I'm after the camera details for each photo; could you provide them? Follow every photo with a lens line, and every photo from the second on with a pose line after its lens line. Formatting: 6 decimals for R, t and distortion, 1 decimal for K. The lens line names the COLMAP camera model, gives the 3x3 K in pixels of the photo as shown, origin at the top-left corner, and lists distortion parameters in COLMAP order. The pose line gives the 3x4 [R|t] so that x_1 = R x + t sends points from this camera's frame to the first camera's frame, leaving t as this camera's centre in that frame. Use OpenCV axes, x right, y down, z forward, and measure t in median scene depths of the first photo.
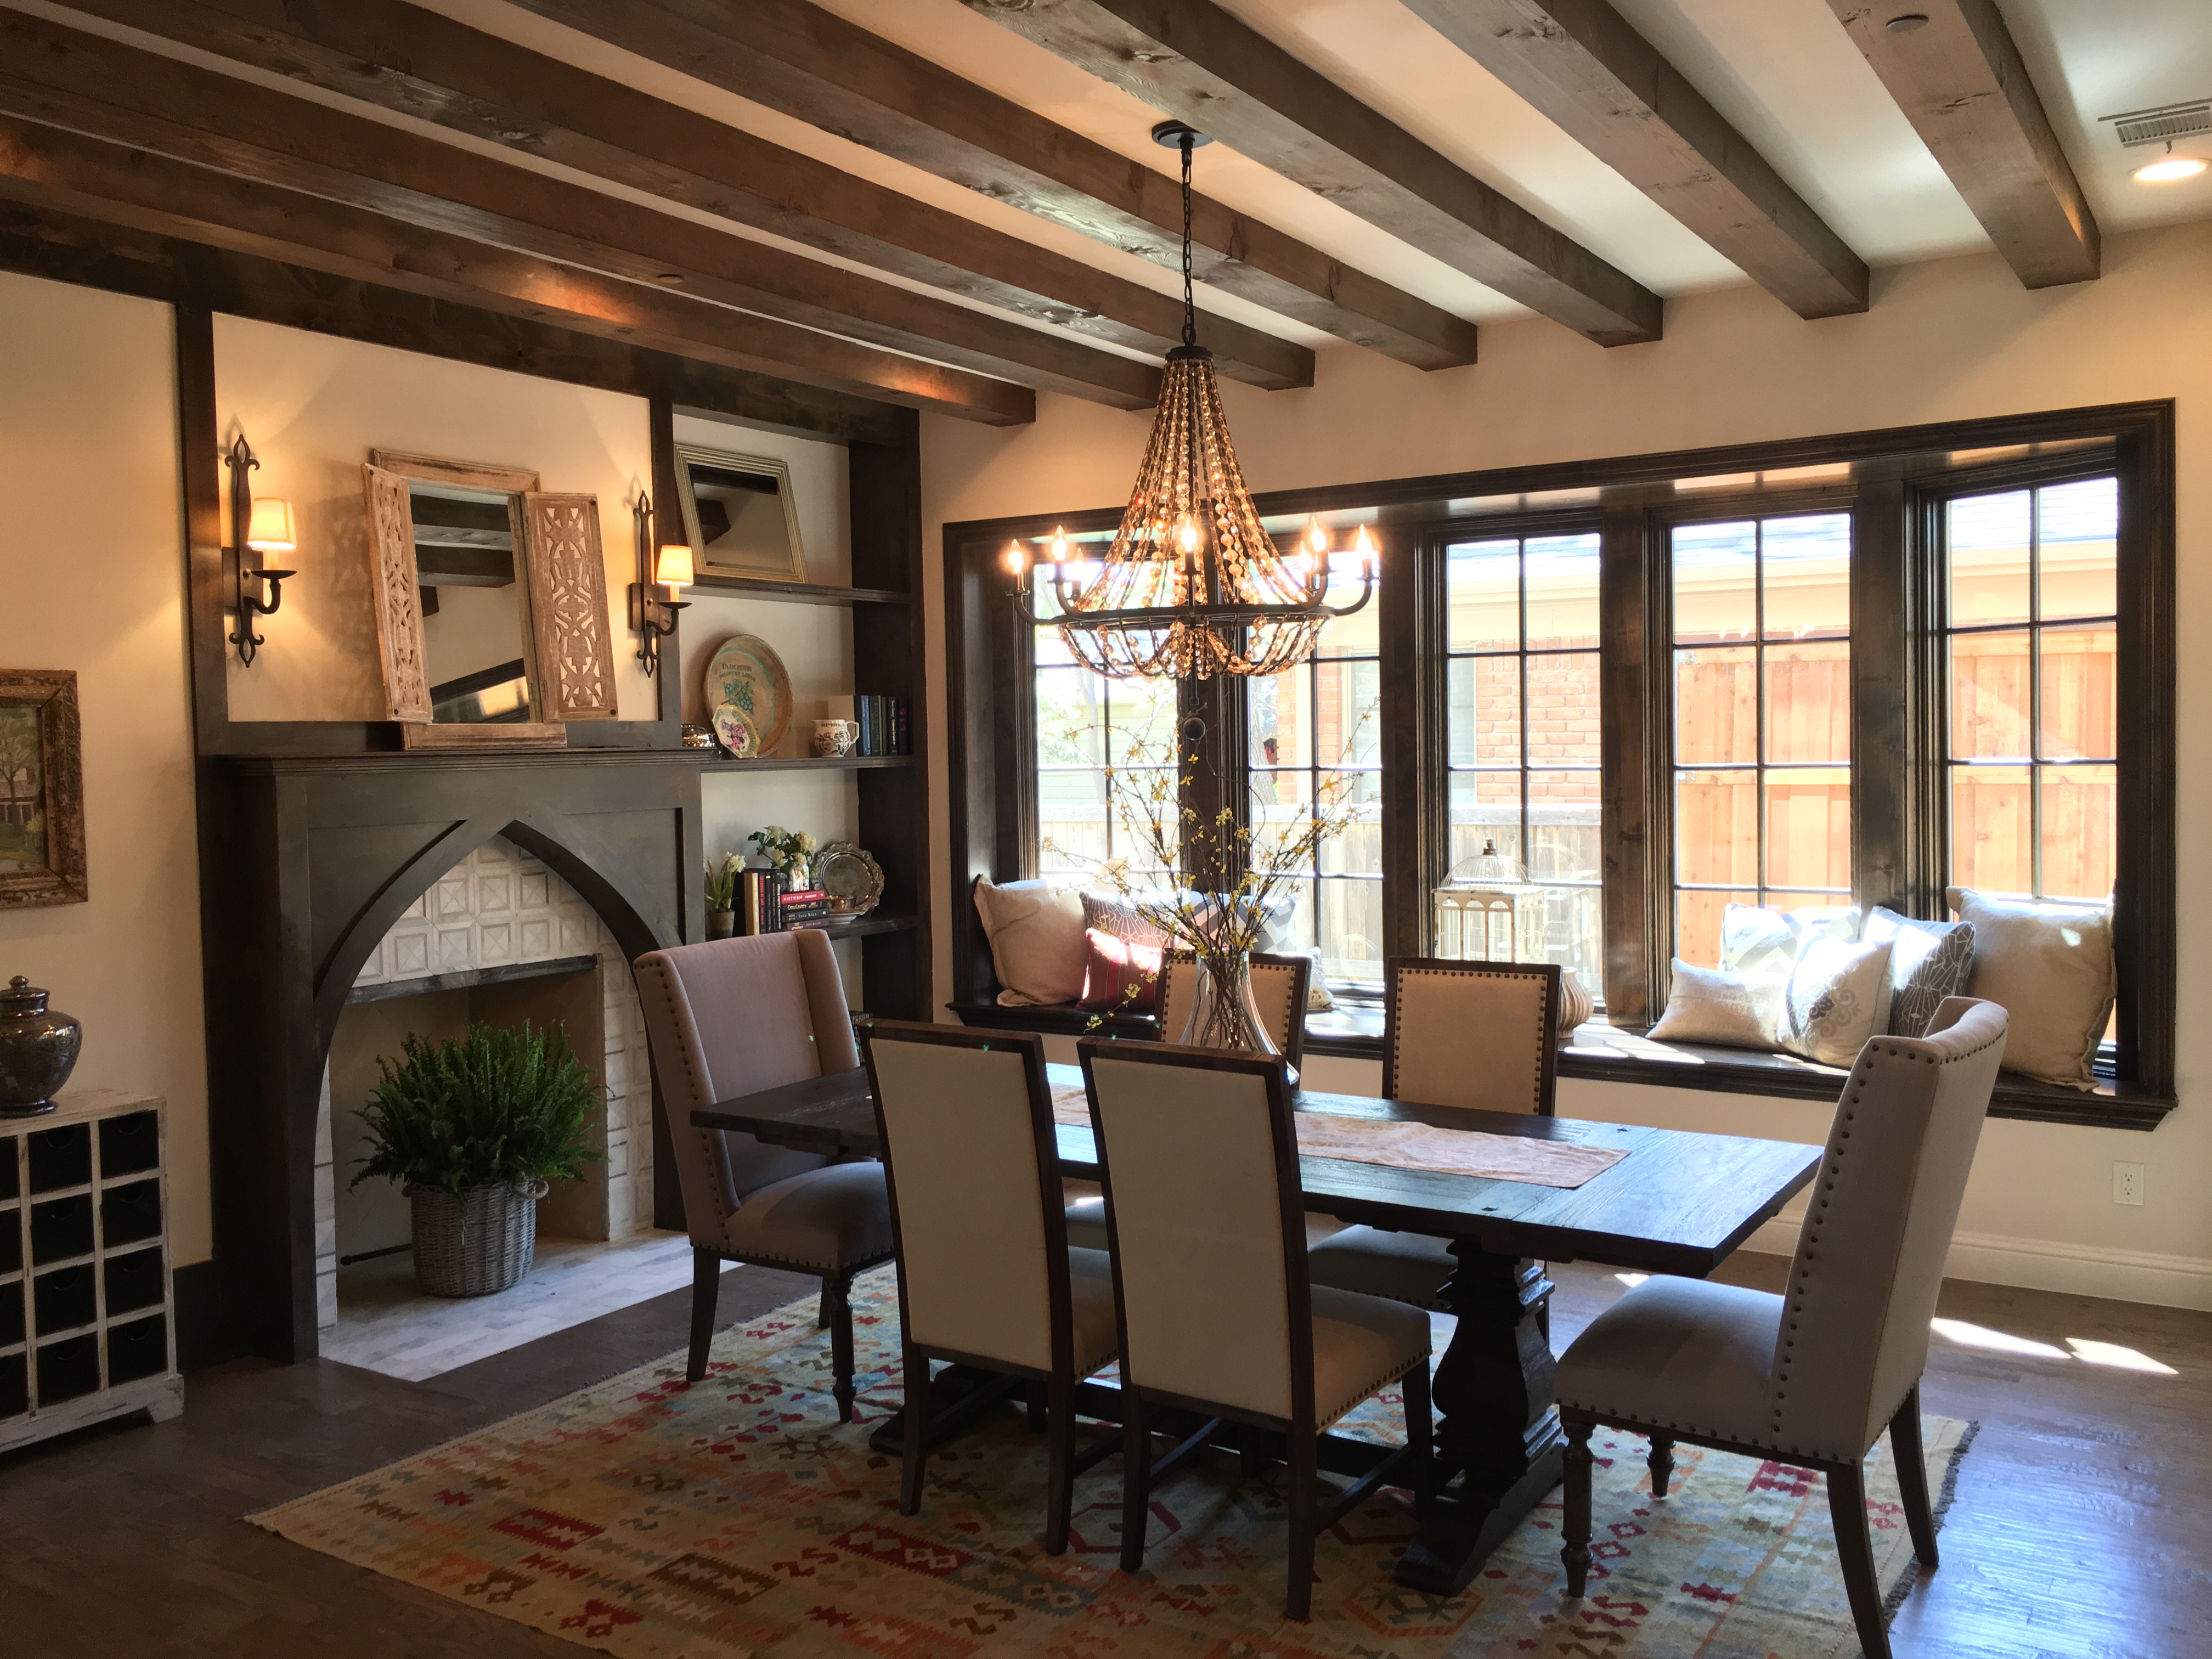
lens RADIAL K [[1877.5, 0, 1106.8], [0, 1877.5, 826.0], [0, 0, 1]] dist [0.012414, -0.012828]
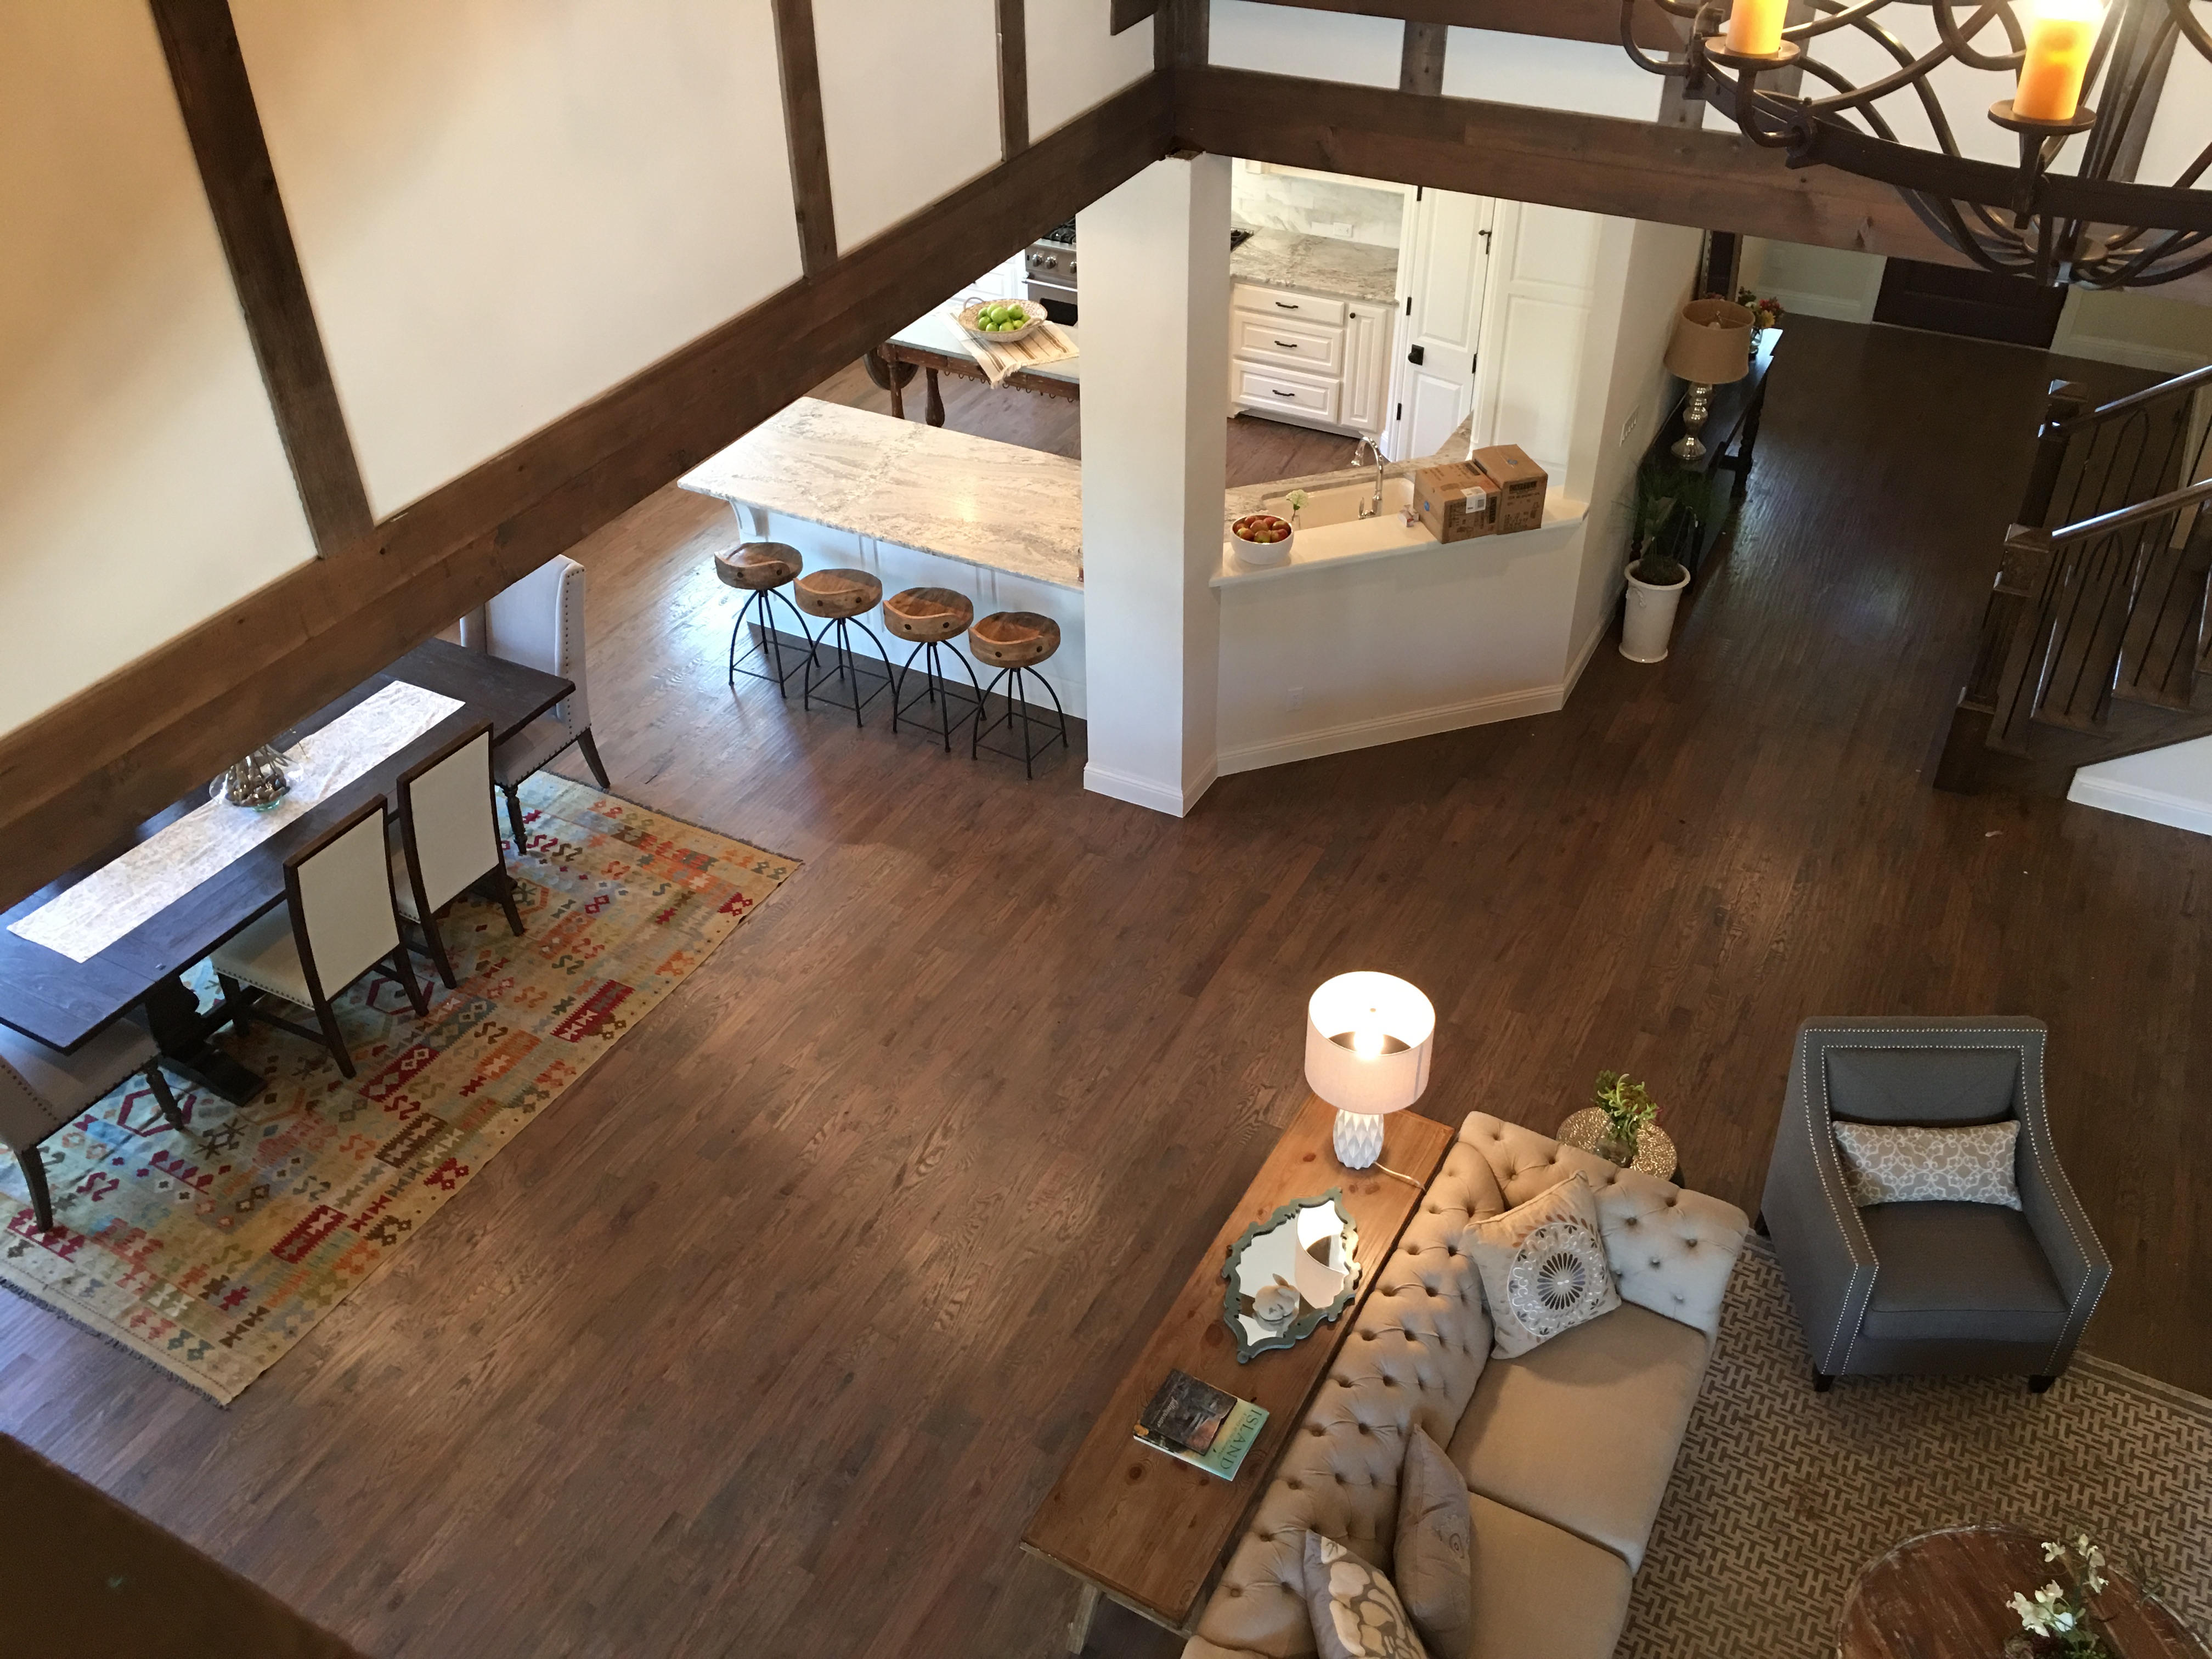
lens RADIAL K [[1877.5, 0, 1104.2], [0, 1877.5, 824.0], [0, 0, 1]] dist [0.012414, -0.012828]
pose [[-0.080274, -0.586468, 0.805985, -1.478473], [0.067628, 0.803526, 0.591415, -0.832952], [-0.994476, 0.101982, -0.024840, 0.337289]]
